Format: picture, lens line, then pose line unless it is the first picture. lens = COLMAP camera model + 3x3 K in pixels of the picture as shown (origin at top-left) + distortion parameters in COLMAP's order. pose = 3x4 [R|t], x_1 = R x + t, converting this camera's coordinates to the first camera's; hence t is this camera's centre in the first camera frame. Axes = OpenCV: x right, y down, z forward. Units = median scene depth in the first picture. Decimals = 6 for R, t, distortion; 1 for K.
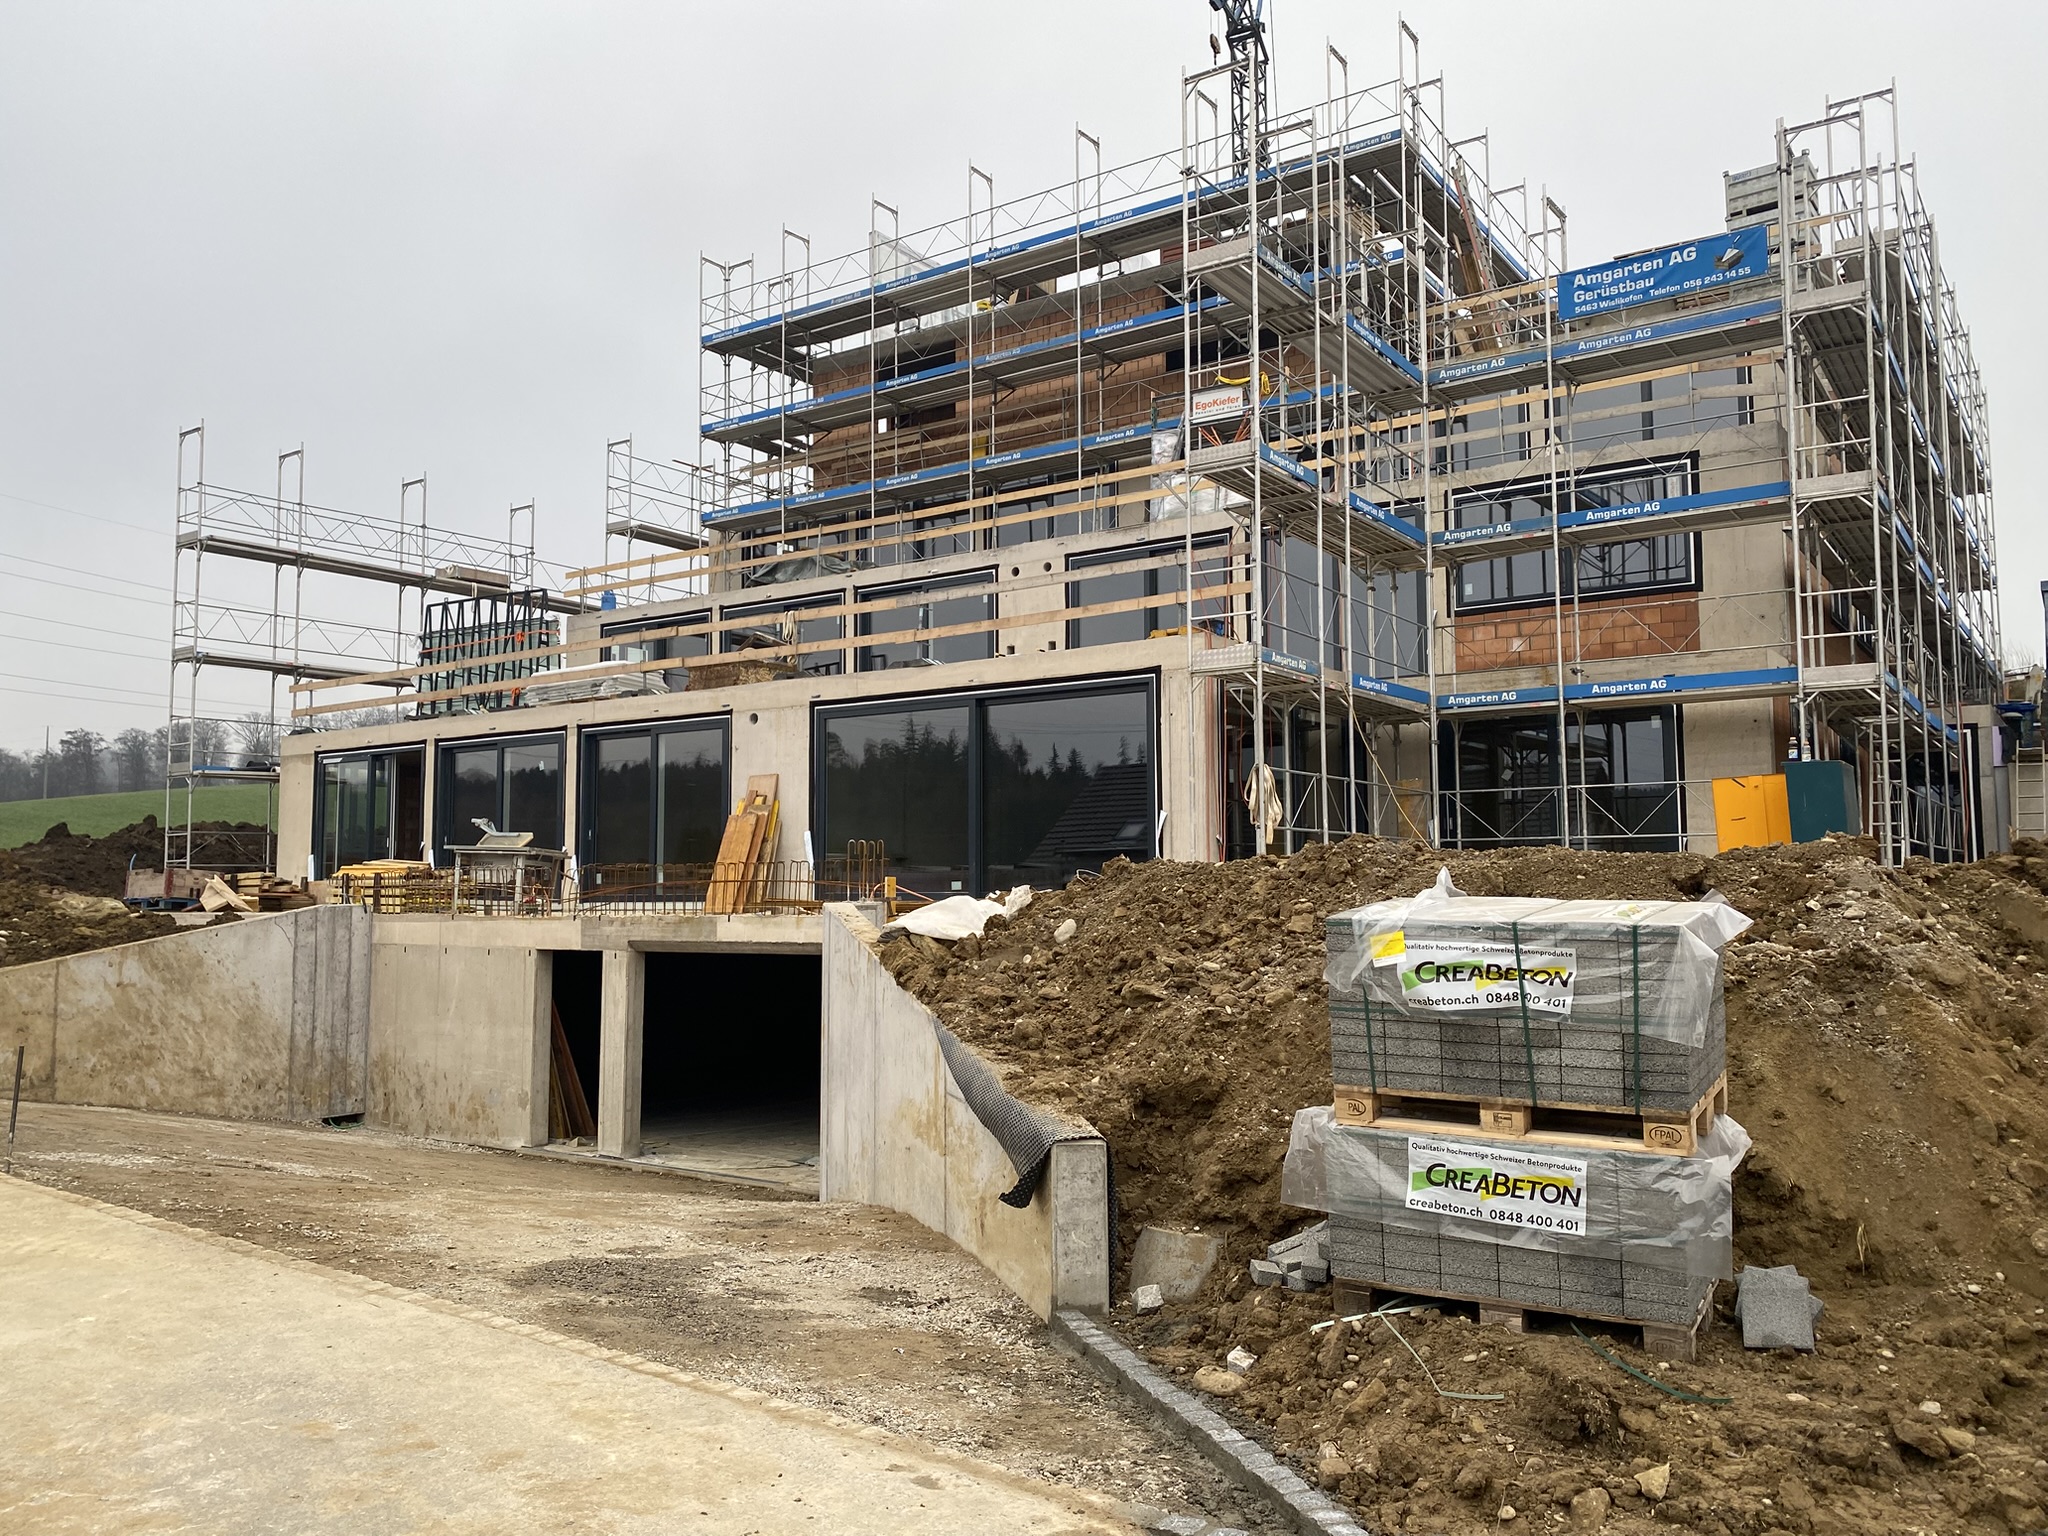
lens RADIAL K [[1555.4, 0, 1020.0], [0, 1555.4, 768.4], [0, 0, 1]] dist [0.043707, -0.039669]
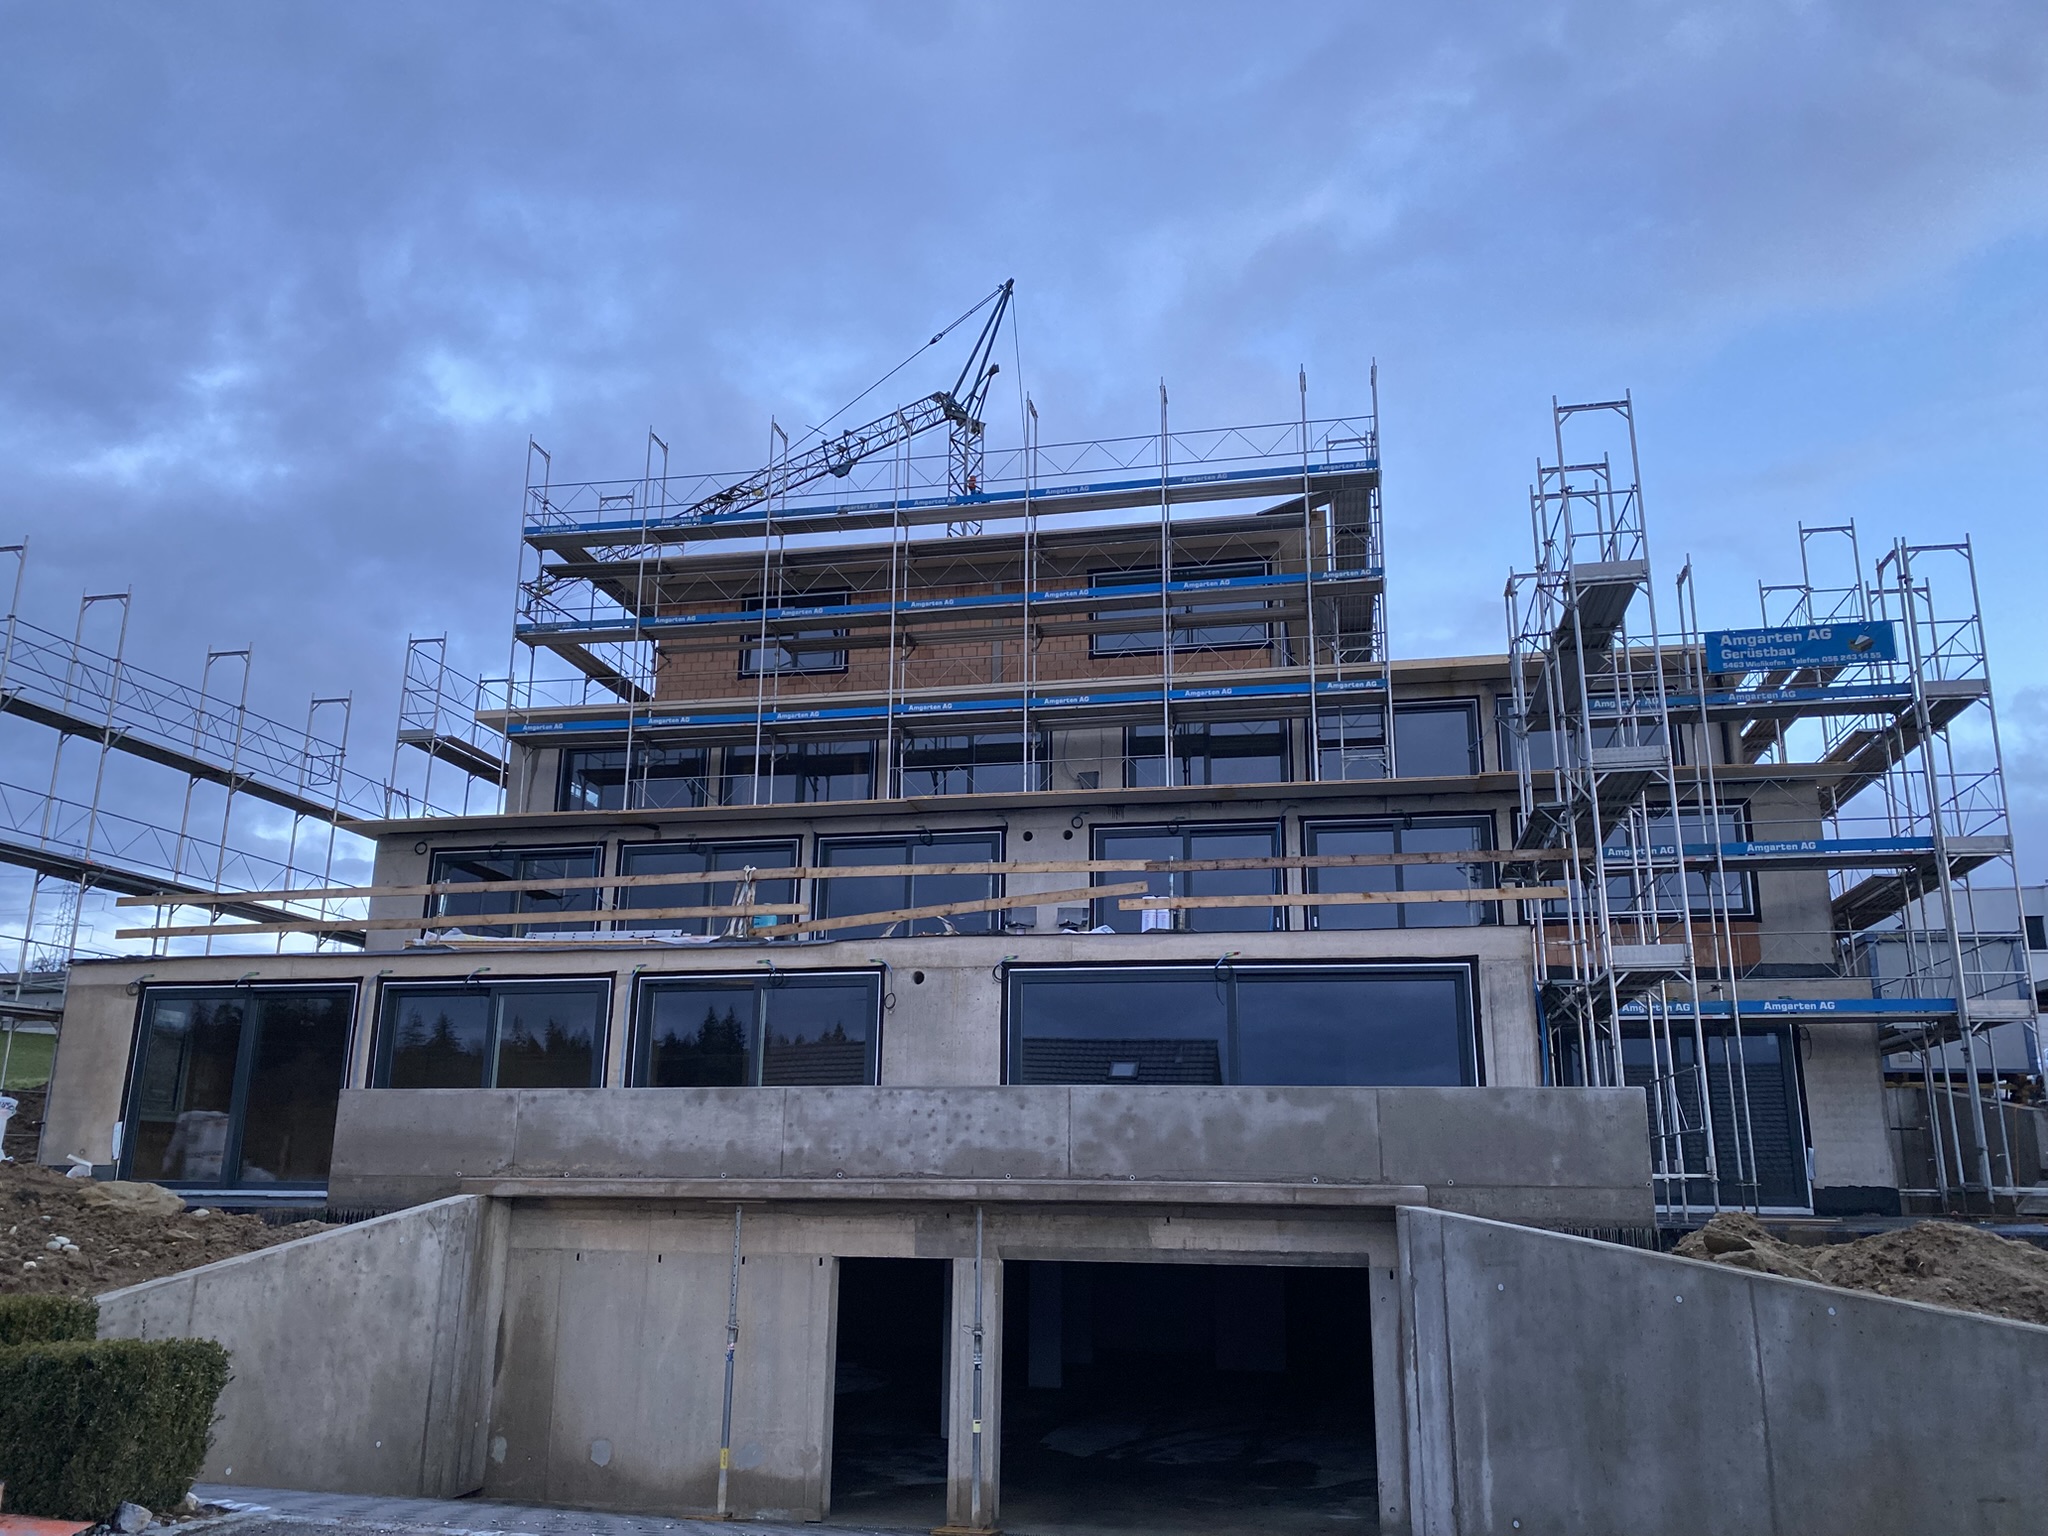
lens RADIAL K [[1555.4, 0, 1035.2], [0, 1555.4, 784.0], [0, 0, 1]] dist [0.043707, -0.039669]
pose [[0.917114, 0.112822, 0.382327, -0.520901], [-0.046214, 0.982737, -0.179144, 0.015918], [-0.395938, 0.146627, 0.906495, 0.188844]]
